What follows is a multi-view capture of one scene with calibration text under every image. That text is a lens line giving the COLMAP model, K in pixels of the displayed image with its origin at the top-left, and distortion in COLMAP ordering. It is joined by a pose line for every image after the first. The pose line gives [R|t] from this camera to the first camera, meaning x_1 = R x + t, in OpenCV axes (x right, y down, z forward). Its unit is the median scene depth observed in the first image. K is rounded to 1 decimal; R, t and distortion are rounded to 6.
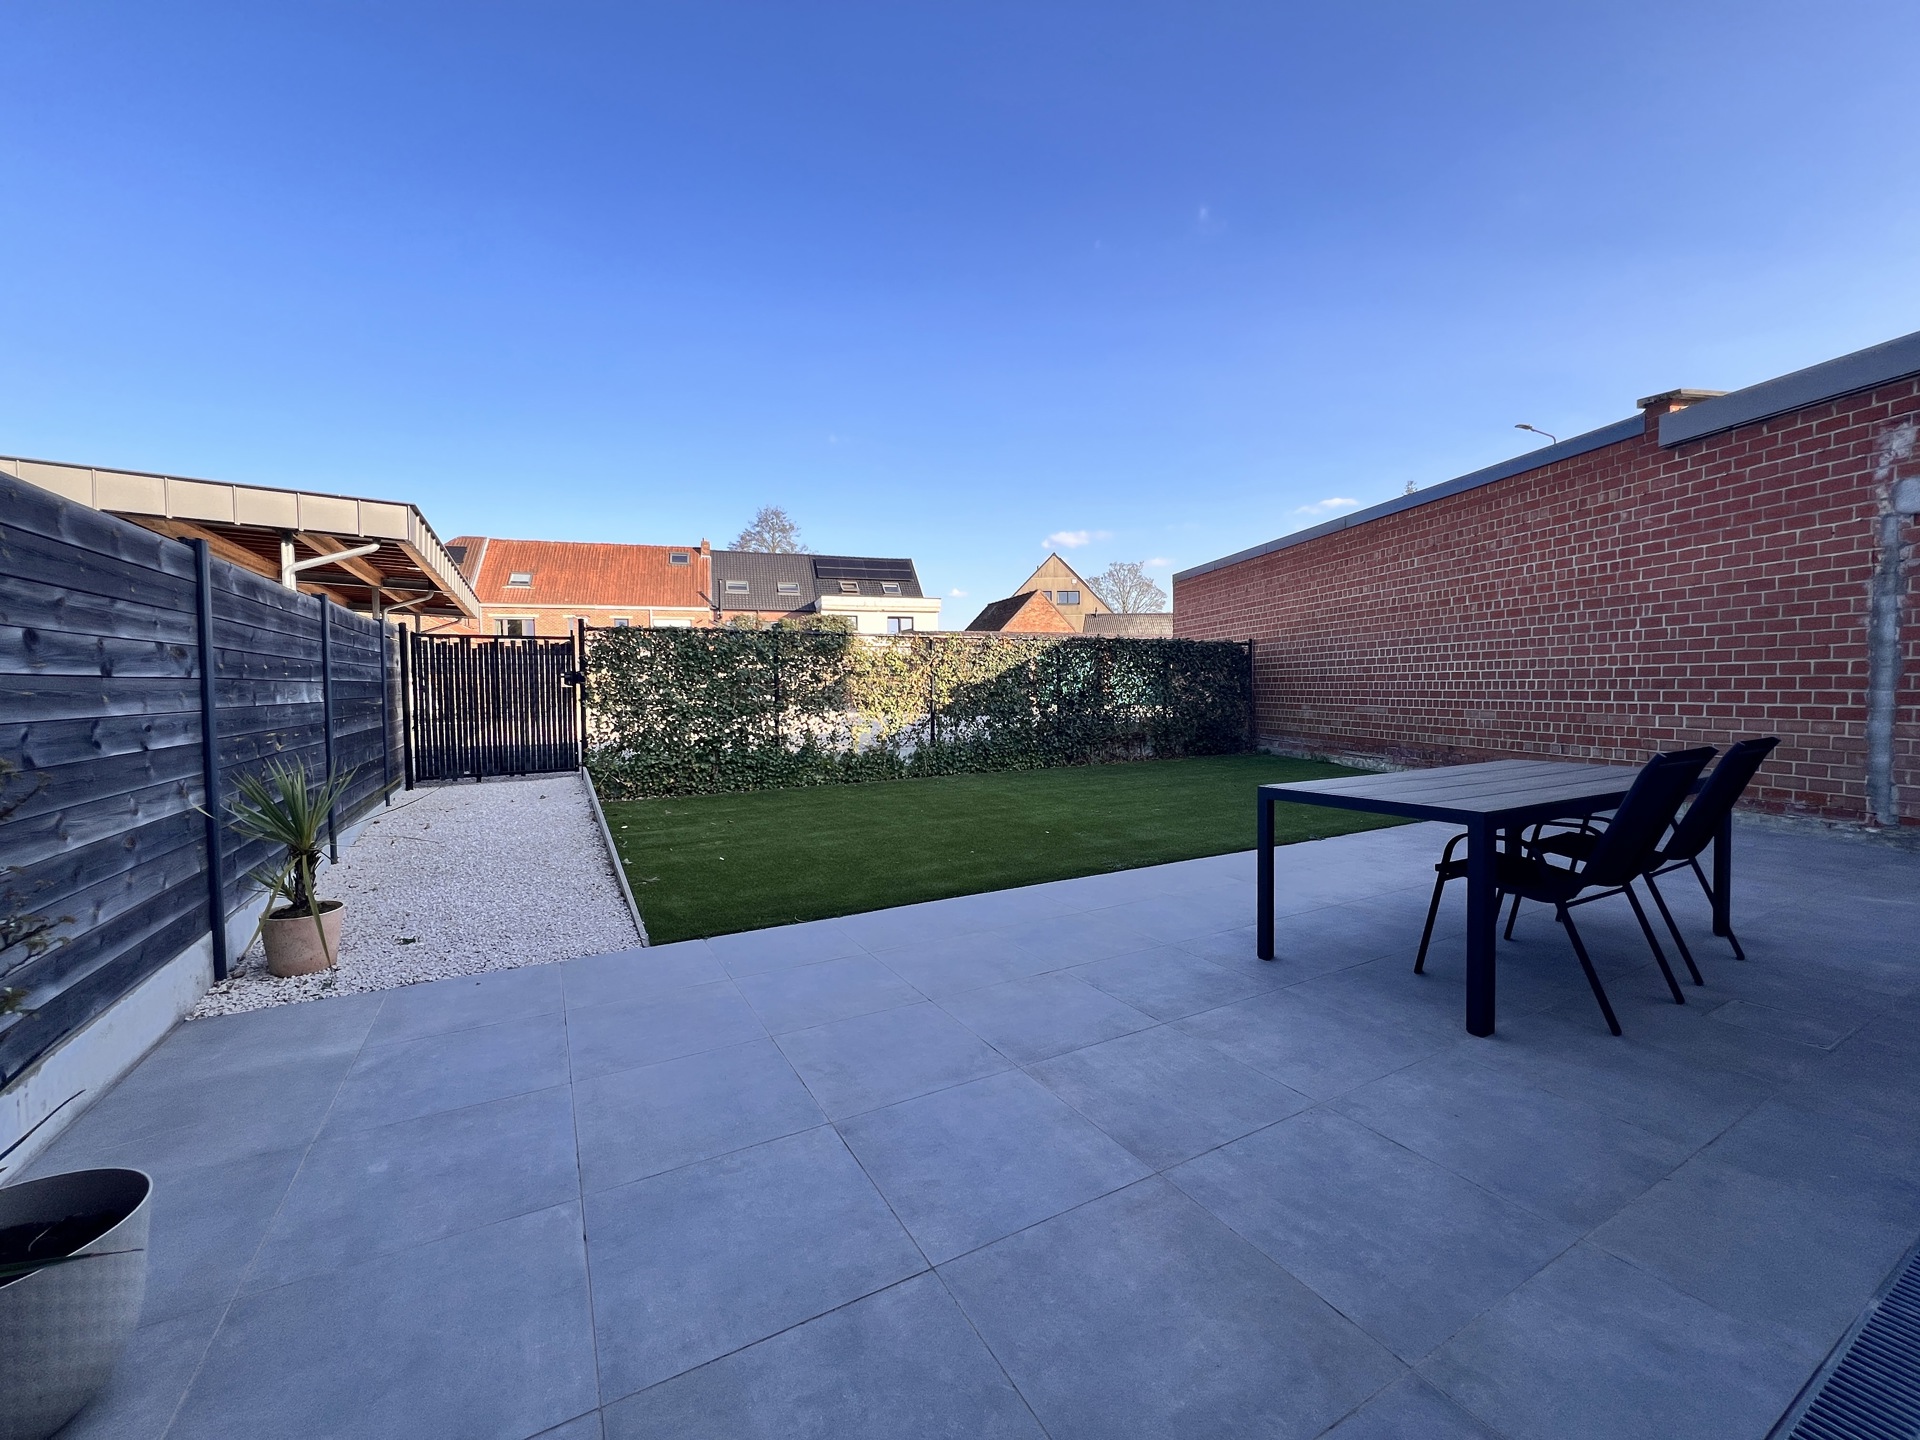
lens RADIAL K [[764.1, 0, 962.3], [0, 764.1, 718.9], [0, 0, 1]] dist [-0.003878, -0.000216]
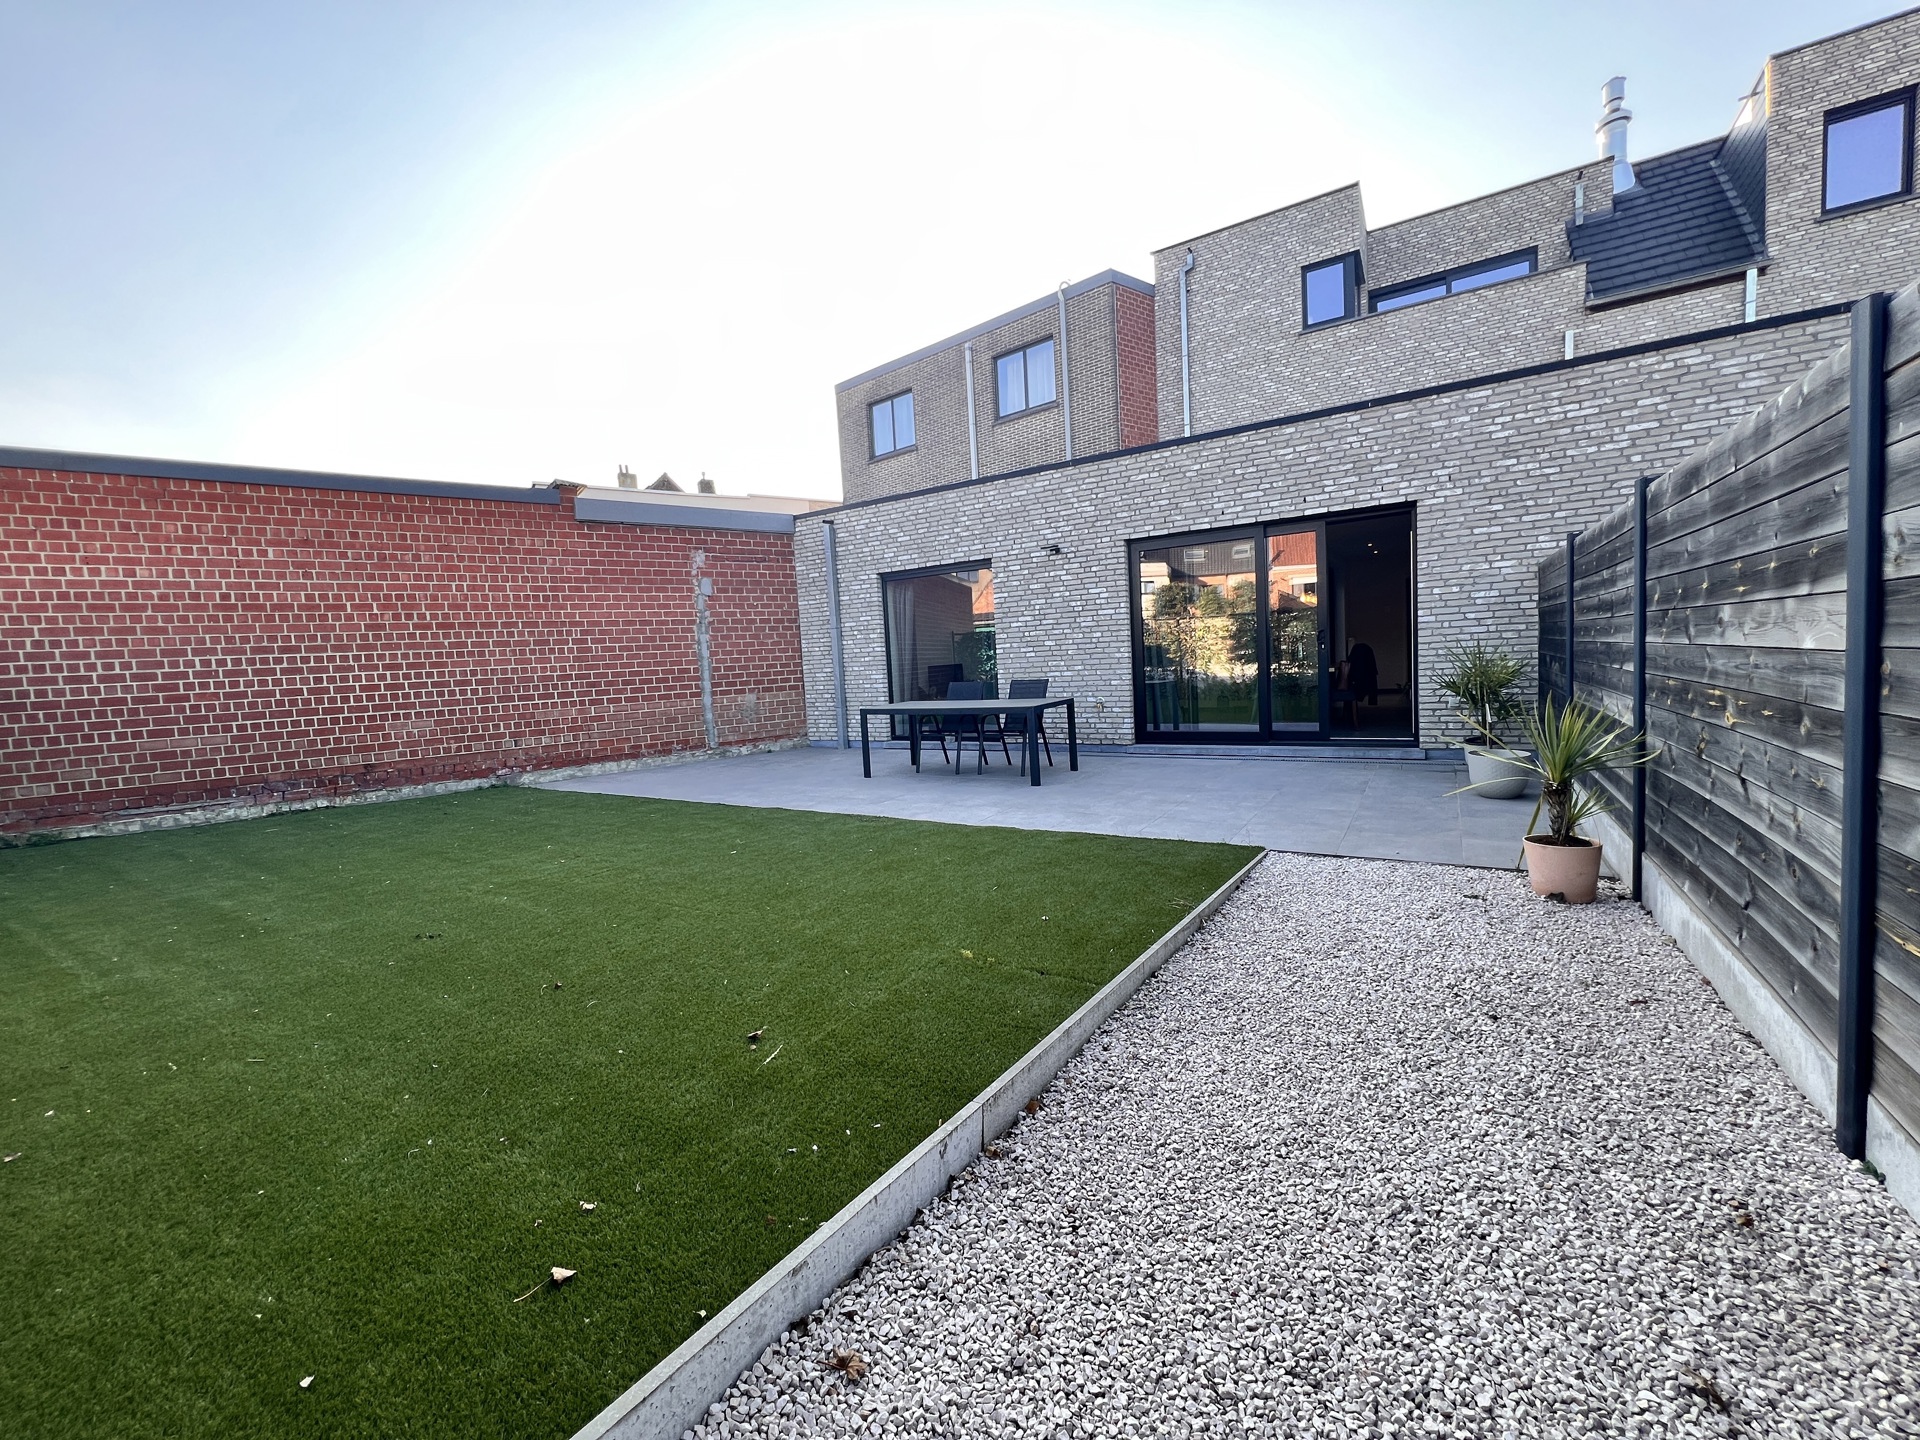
lens RADIAL K [[764.1, 0, 964.8], [0, 764.1, 716.9], [0, 0, 1]] dist [-0.003878, -0.000216]
pose [[-0.485546, -0.029377, 0.873717, -0.619047], [0.096204, 0.991570, 0.086803, -0.038404], [-0.868901, 0.126202, -0.478627, 0.973070]]
